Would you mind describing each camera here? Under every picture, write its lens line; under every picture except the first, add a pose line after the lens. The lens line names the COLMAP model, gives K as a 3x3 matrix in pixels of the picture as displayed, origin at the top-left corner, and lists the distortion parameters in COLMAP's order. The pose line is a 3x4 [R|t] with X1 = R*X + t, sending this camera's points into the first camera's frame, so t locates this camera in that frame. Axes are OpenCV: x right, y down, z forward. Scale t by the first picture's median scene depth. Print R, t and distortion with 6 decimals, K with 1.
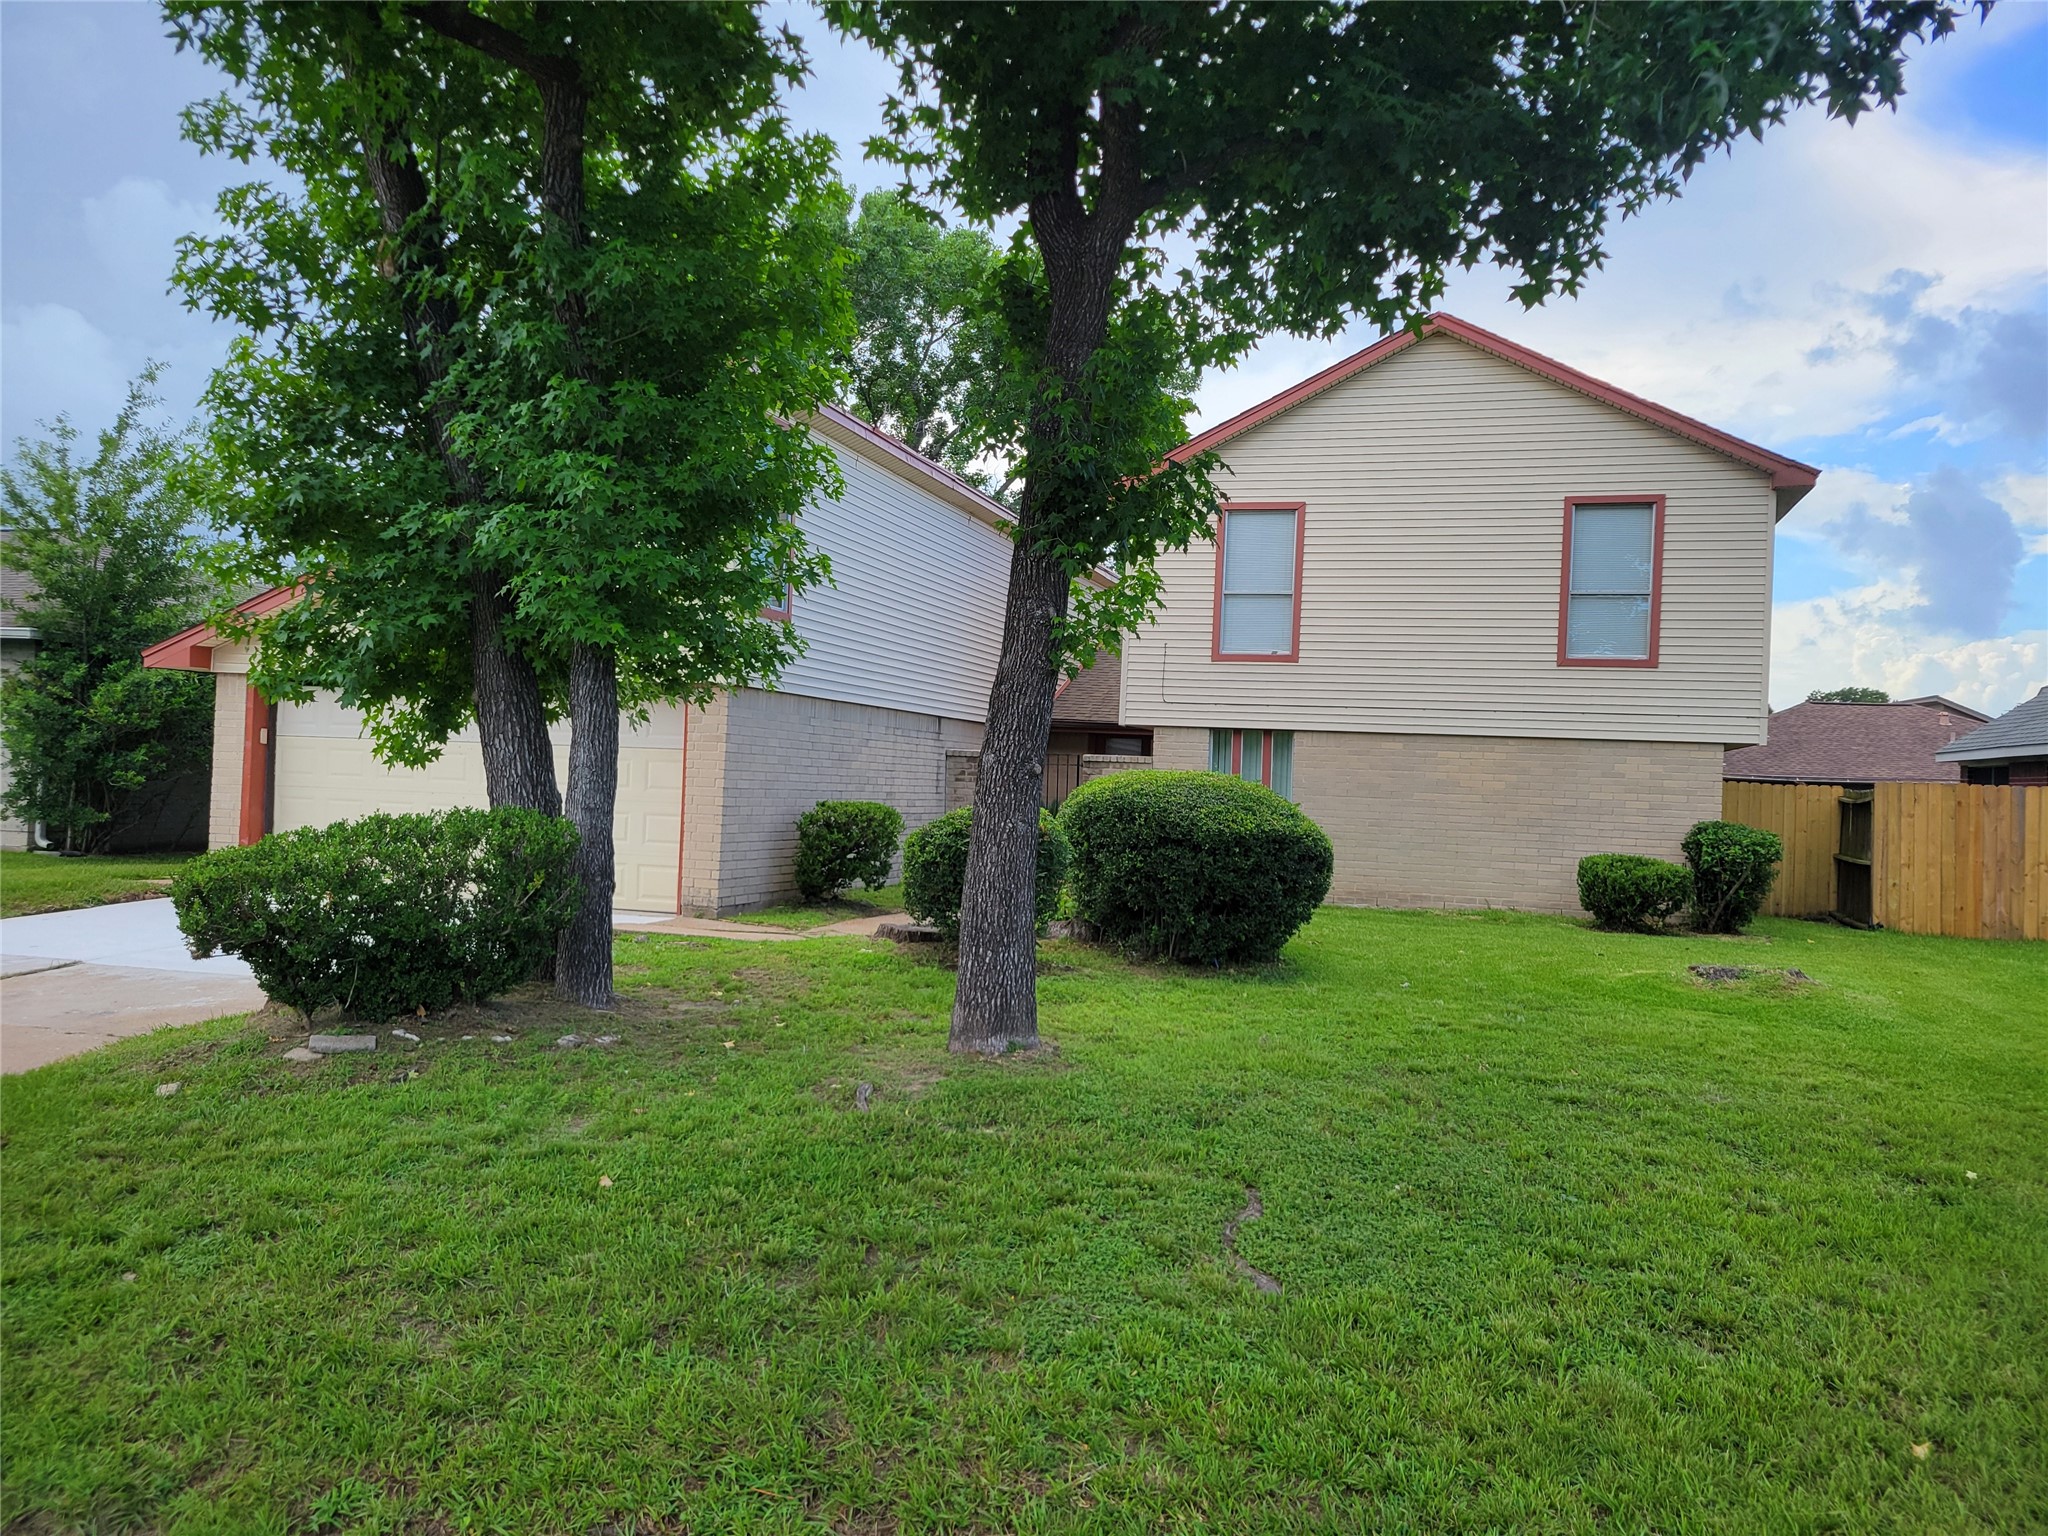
lens RADIAL K [[1484.1, 0, 1024.0], [0, 1484.1, 768.0], [0, 0, 1]] dist [0.030238, -0.004989]
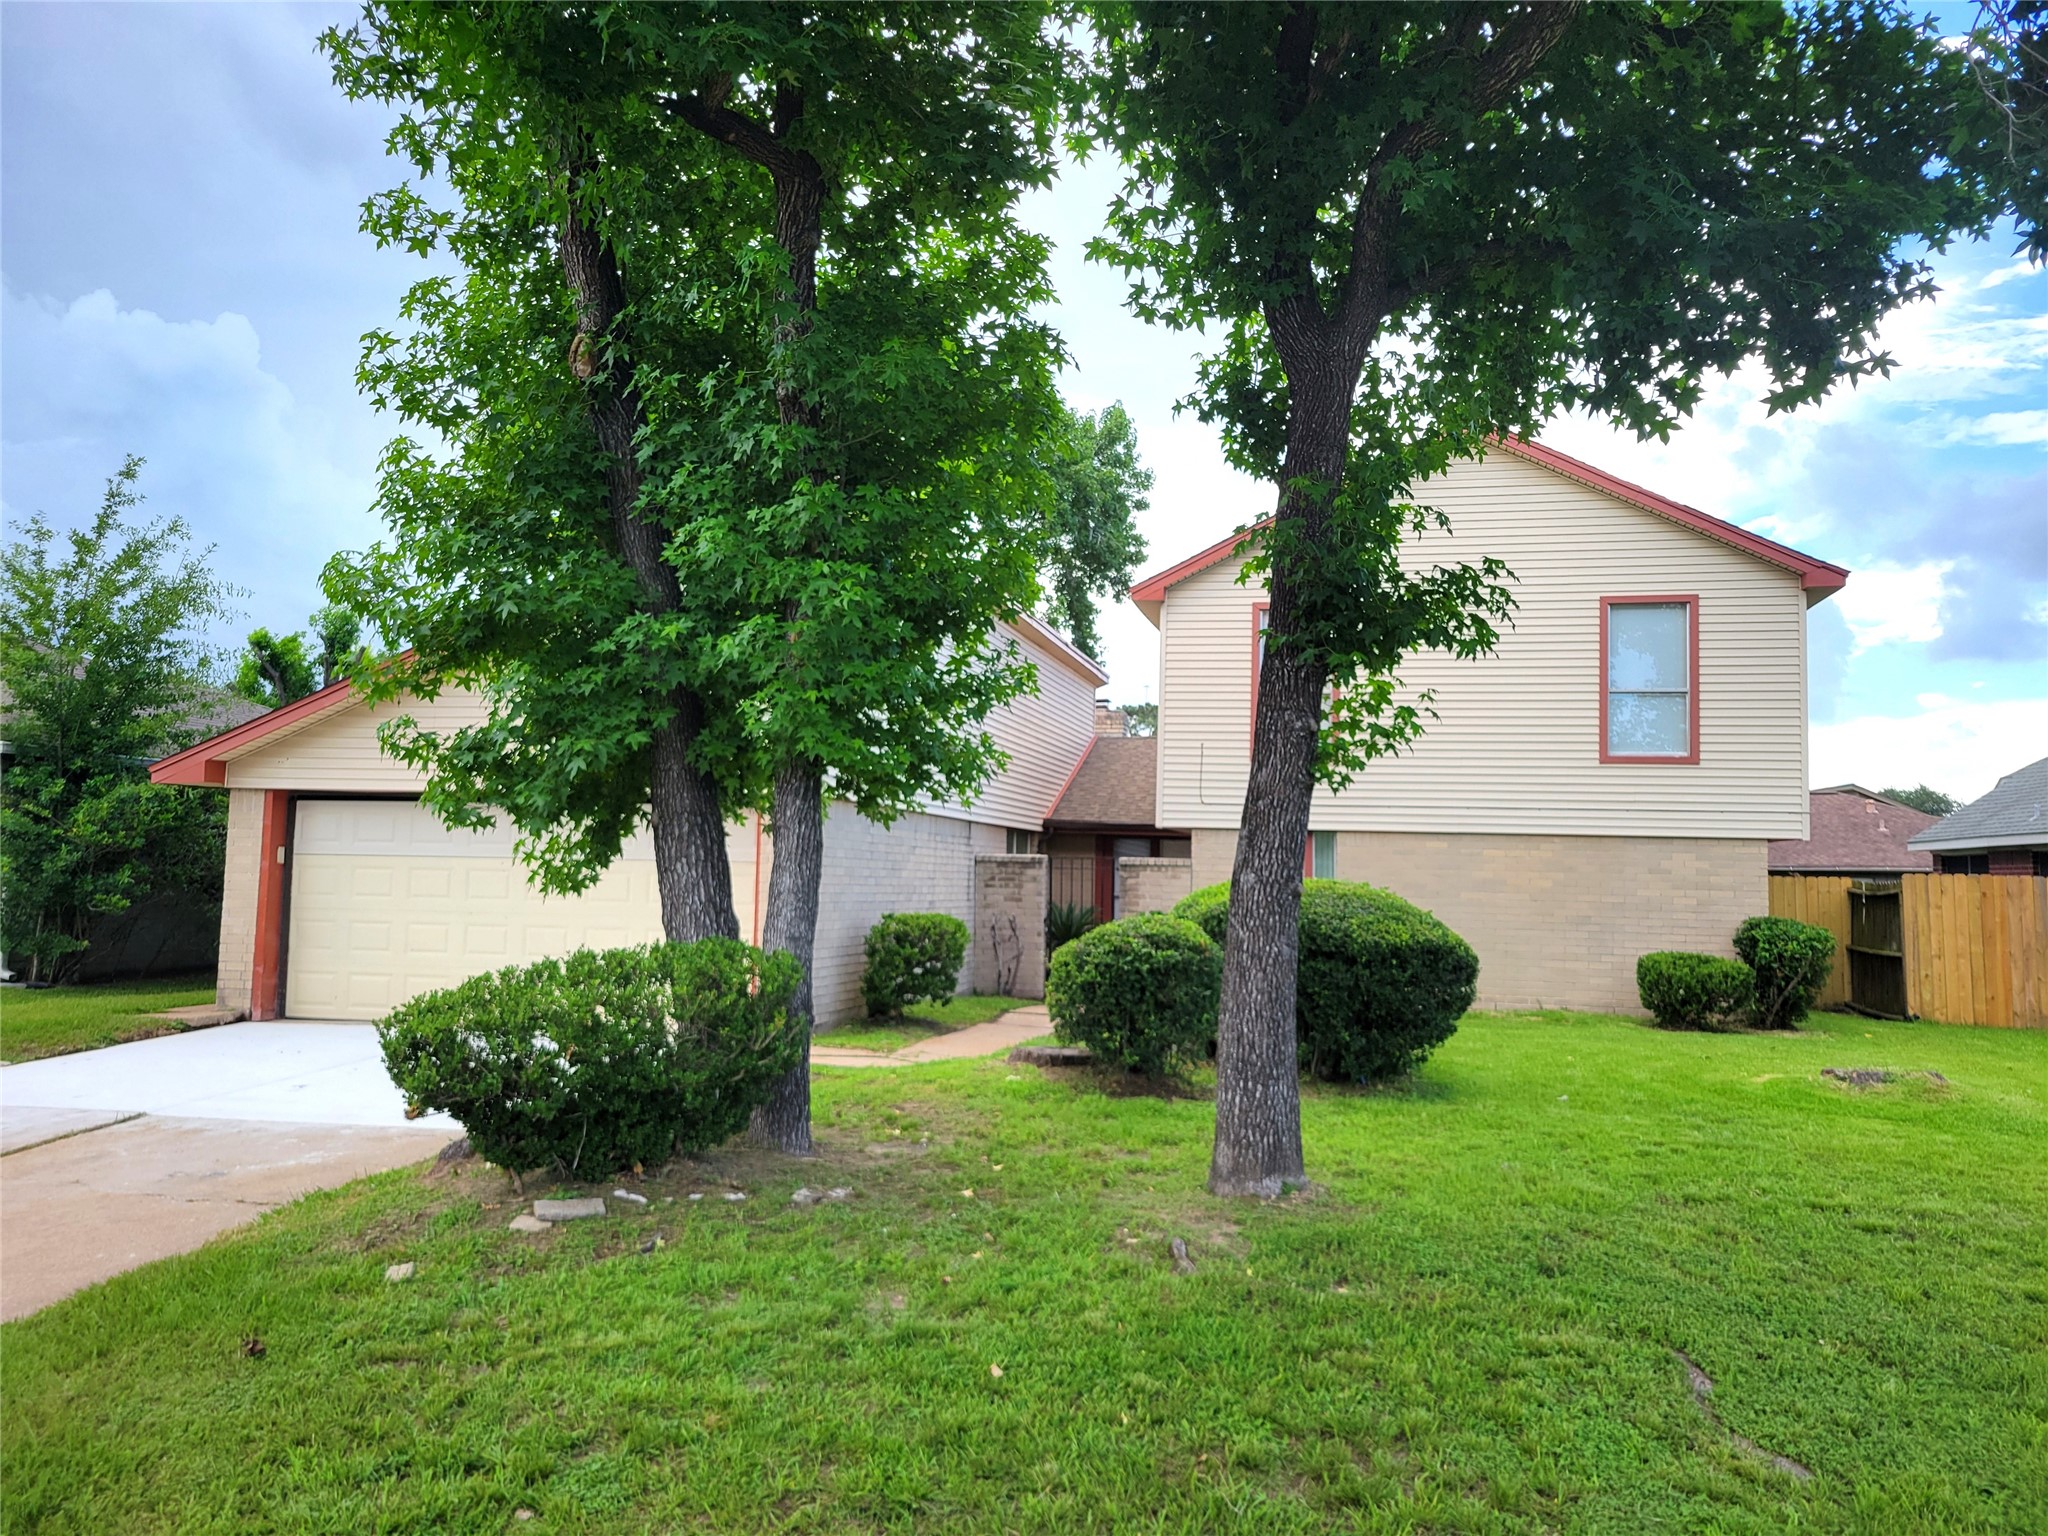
lens RADIAL K [[1491.6, 0, 1024.0], [0, 1491.6, 768.0], [0, 0, 1]] dist [0.026390, -0.004607]
pose [[0.996985, -0.011303, 0.076764, -0.177116], [0.016125, 0.997915, -0.062491, -0.014526], [-0.075897, 0.063540, 0.995089, 0.044148]]
